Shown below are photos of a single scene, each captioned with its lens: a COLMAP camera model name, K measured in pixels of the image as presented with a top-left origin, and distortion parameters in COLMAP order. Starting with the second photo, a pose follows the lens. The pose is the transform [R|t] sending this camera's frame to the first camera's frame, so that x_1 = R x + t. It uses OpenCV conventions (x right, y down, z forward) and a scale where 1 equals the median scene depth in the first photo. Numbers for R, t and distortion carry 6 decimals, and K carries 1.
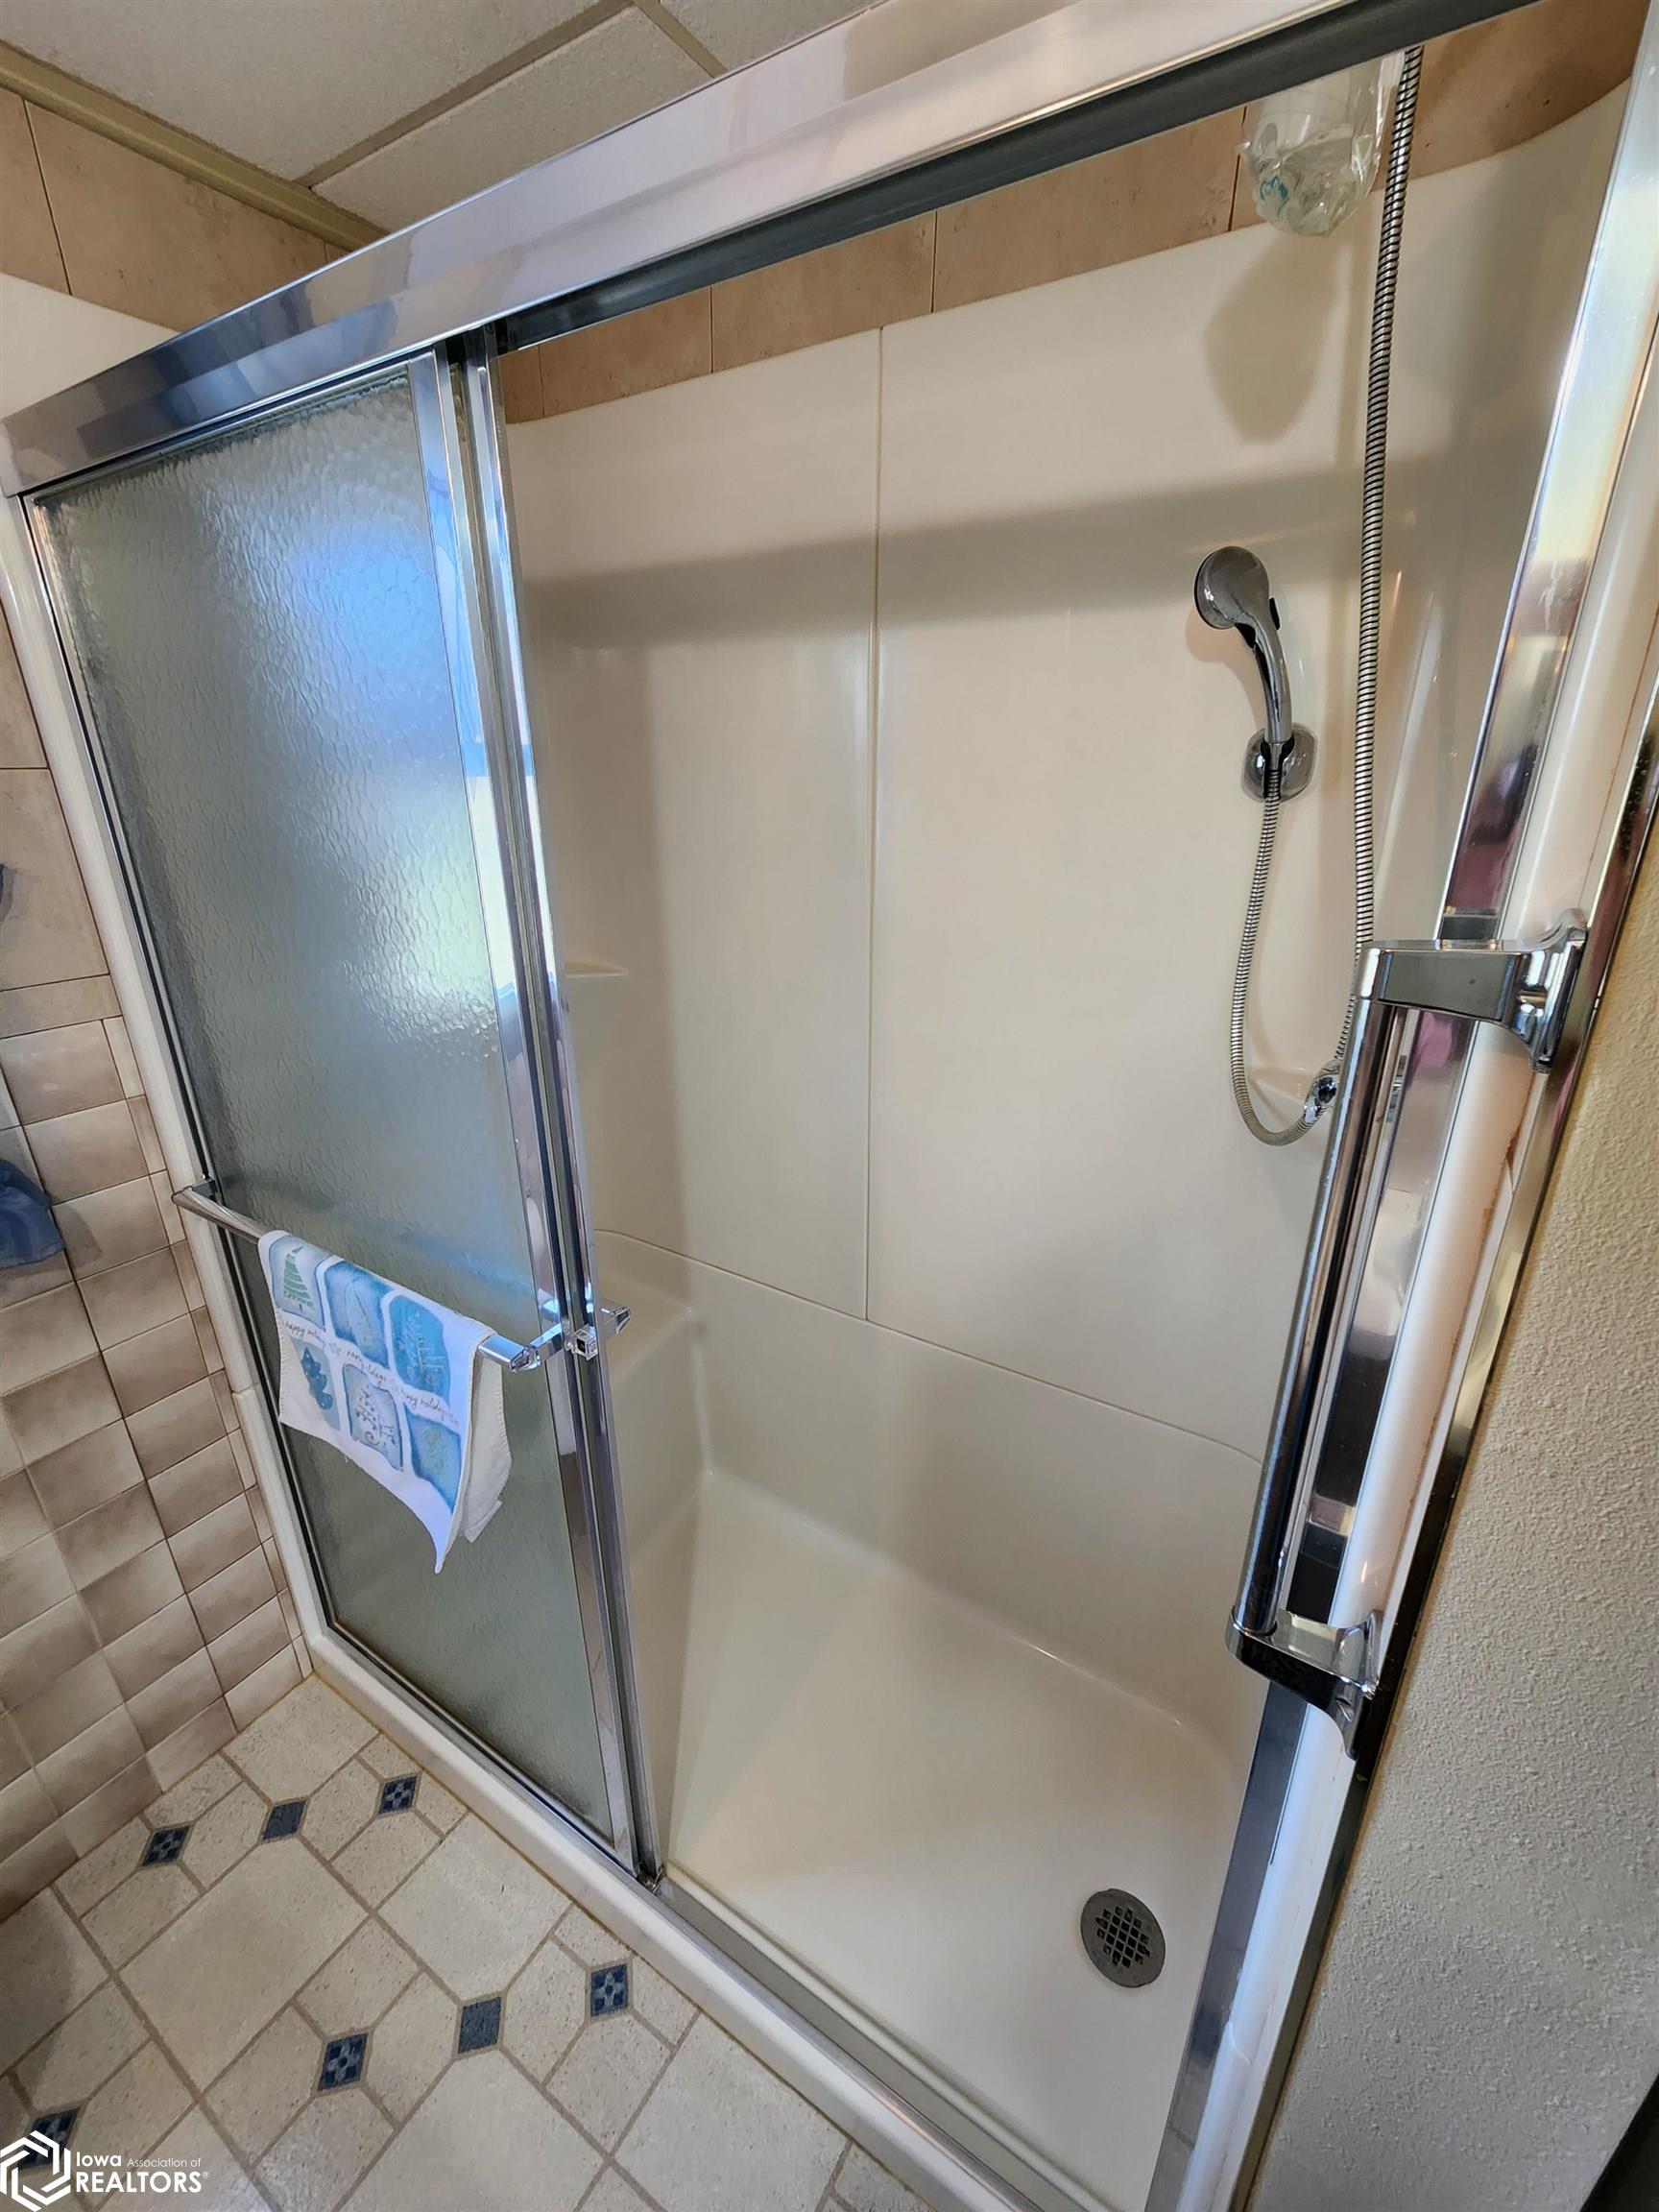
lens RADIAL K [[897.3, 0, 837.7], [0, 897.3, 1101.6], [0, 0, 1]] dist [0.007367, -0.006394]
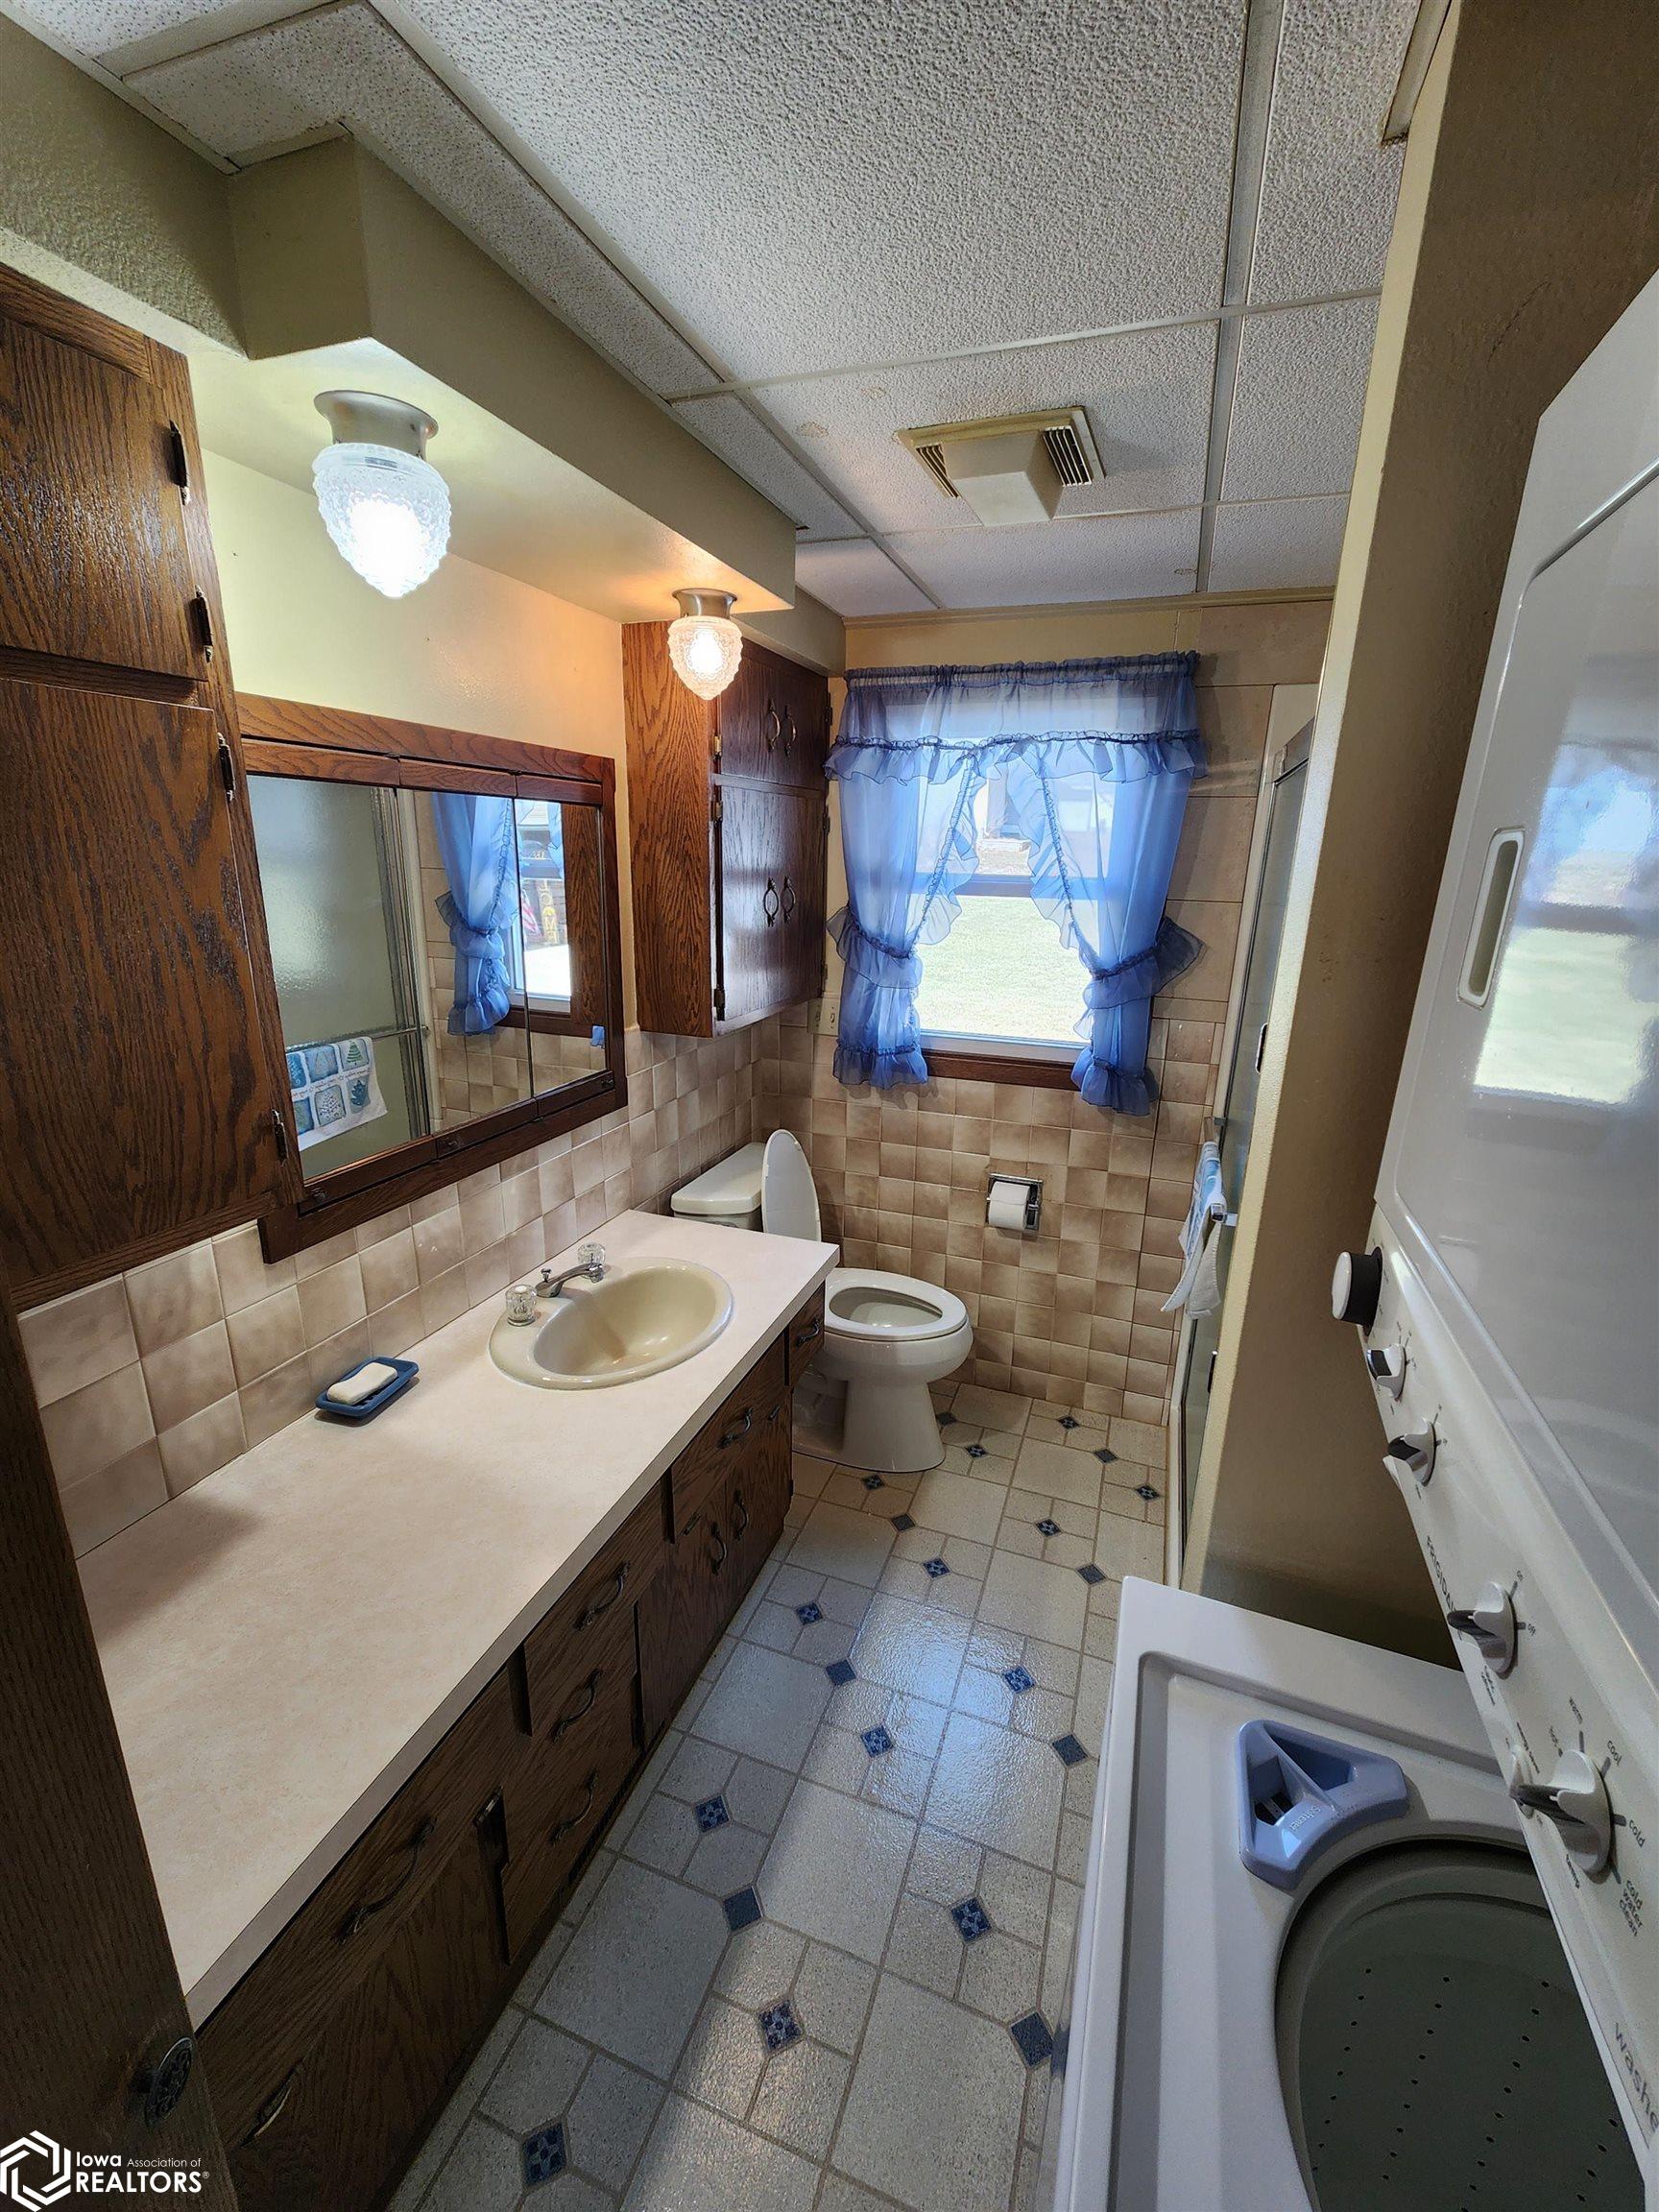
lens RADIAL K [[907.3, 0, 829.5], [0, 907.3, 1106.0], [0, 0, 1]] dist [0.005456, -0.002448]
pose [[0.192295, 0.276962, -0.941443, 0.878139], [-0.363167, 0.911320, 0.193921, -0.002871], [0.911665, 0.304611, 0.275826, -0.256201]]
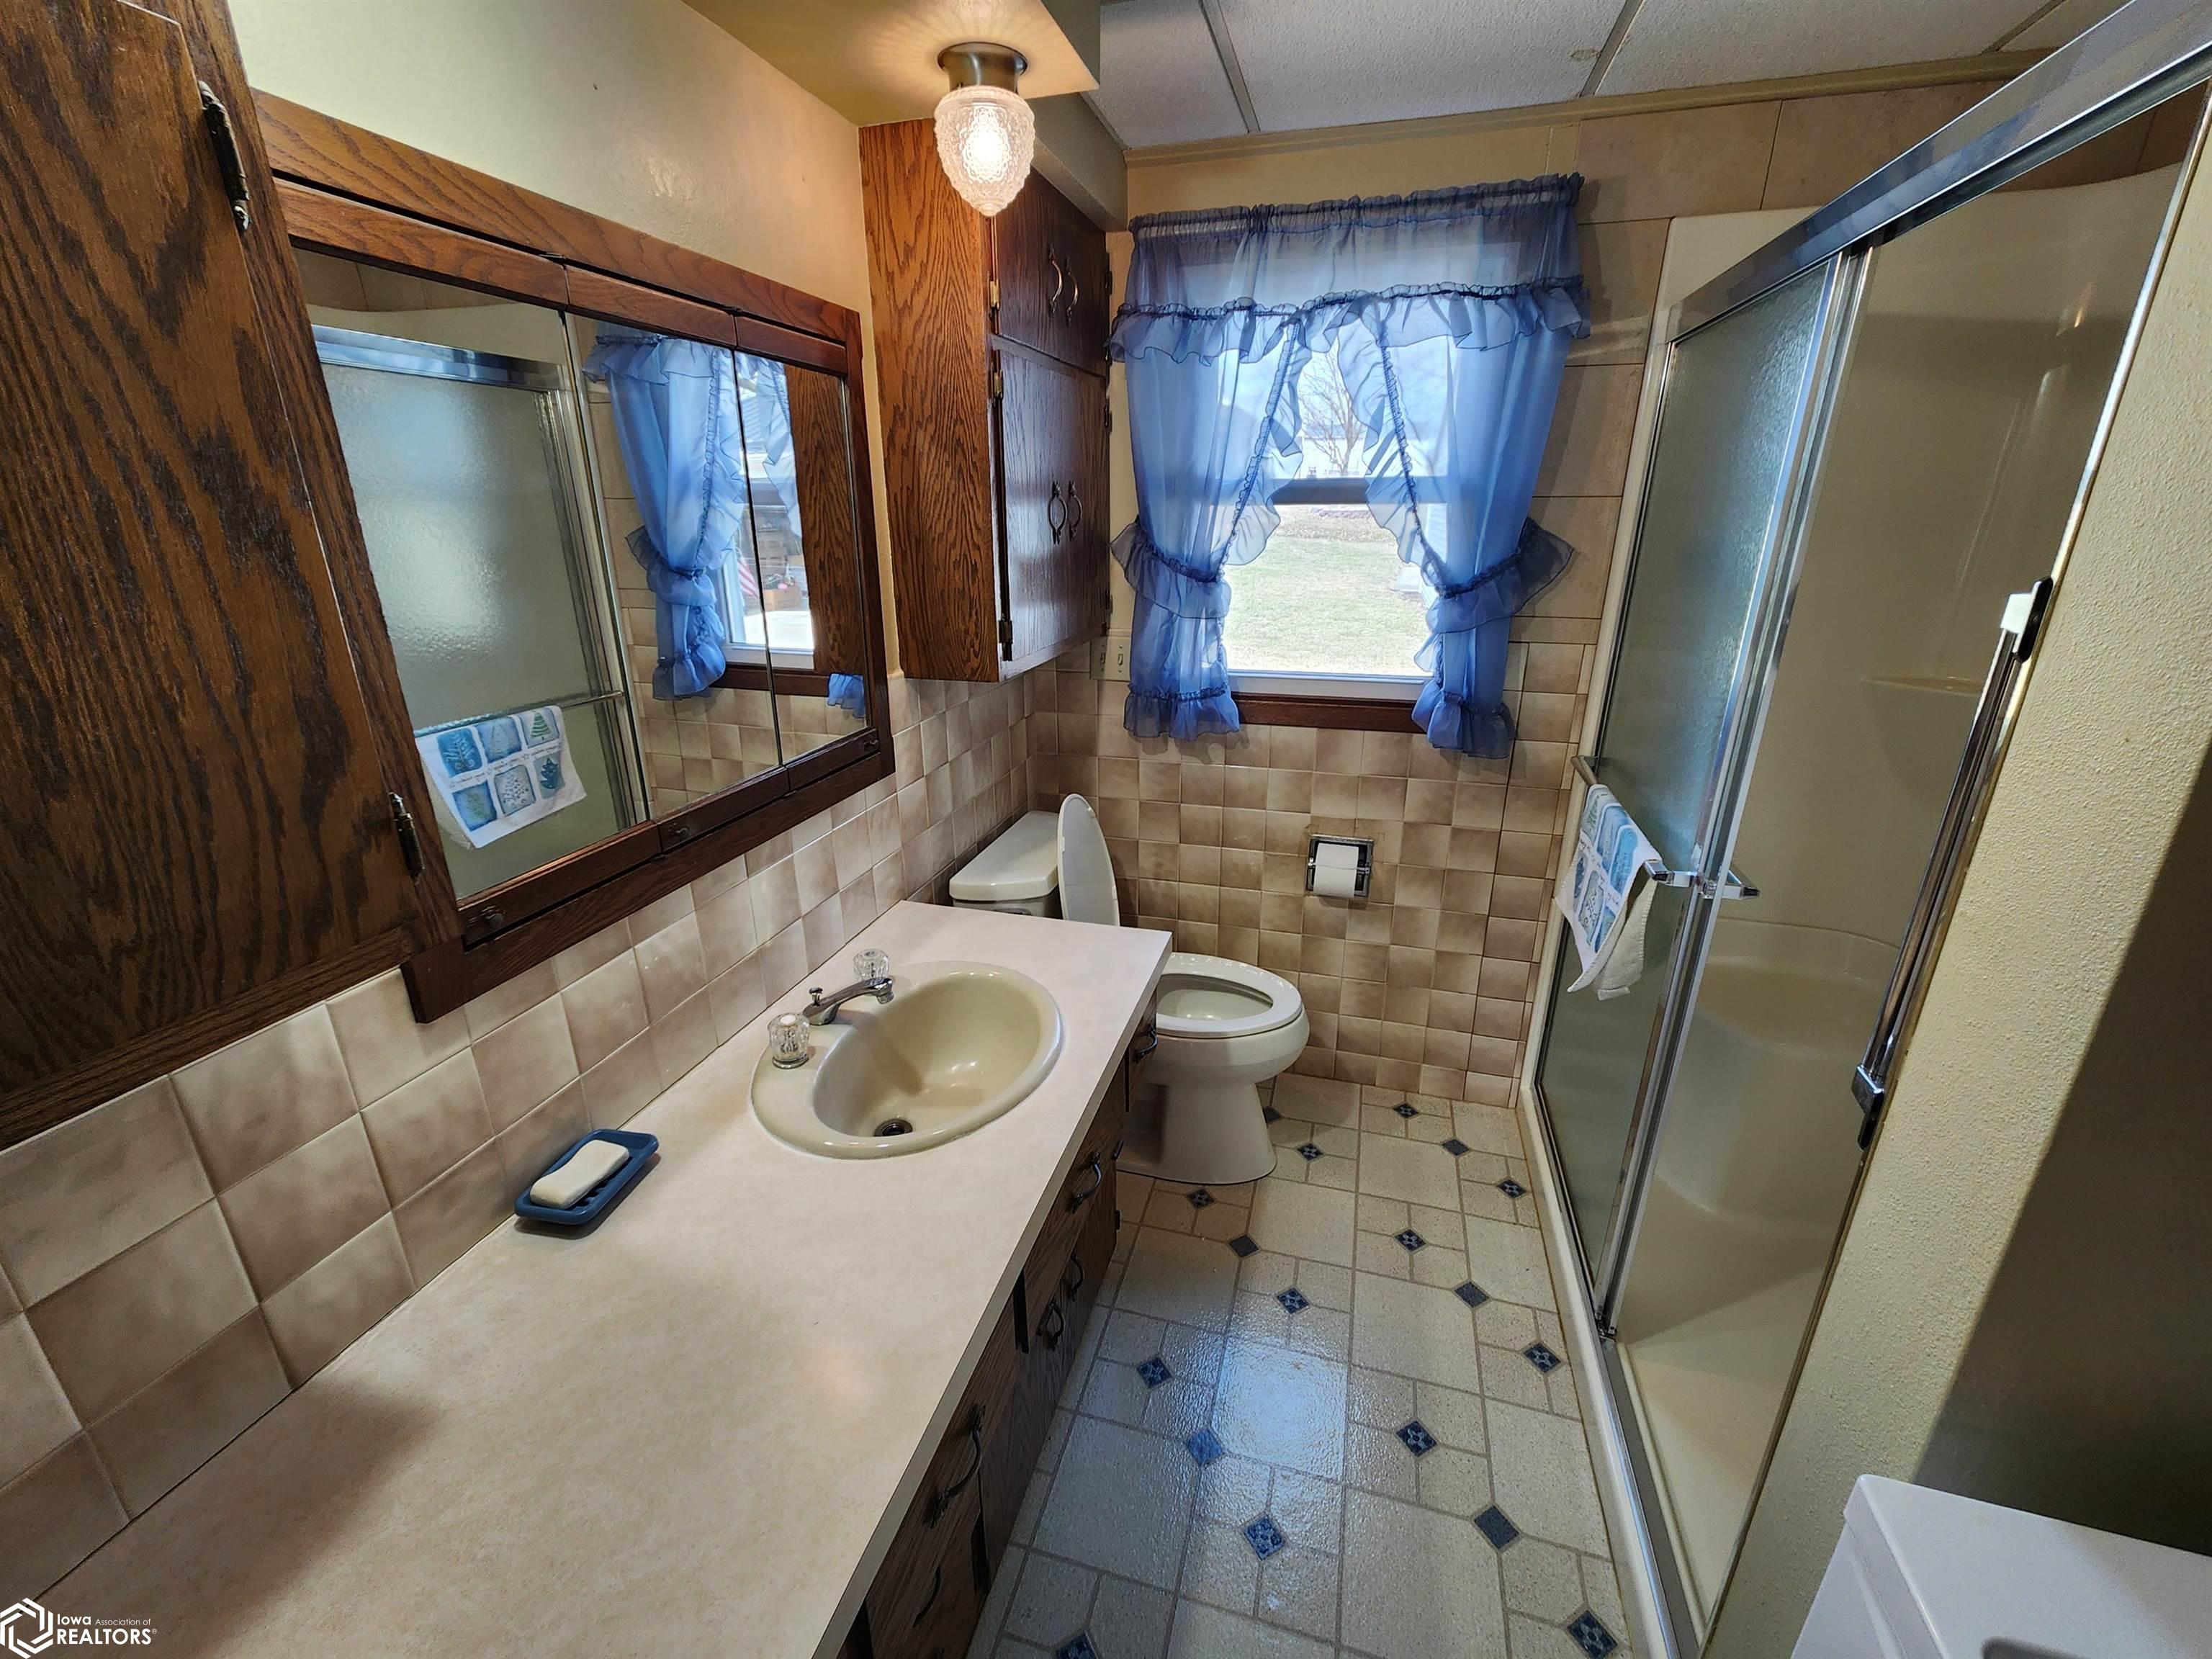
lens RADIAL K [[907.3, 0, 1096.6], [0, 907.3, 824.4], [0, 0, 1]] dist [0.005456, -0.002448]
pose [[0.259317, 0.321833, -0.910592, 0.551627], [-0.333979, 0.914559, 0.228125, 0.121940], [0.906208, 0.244962, 0.344646, -0.307610]]
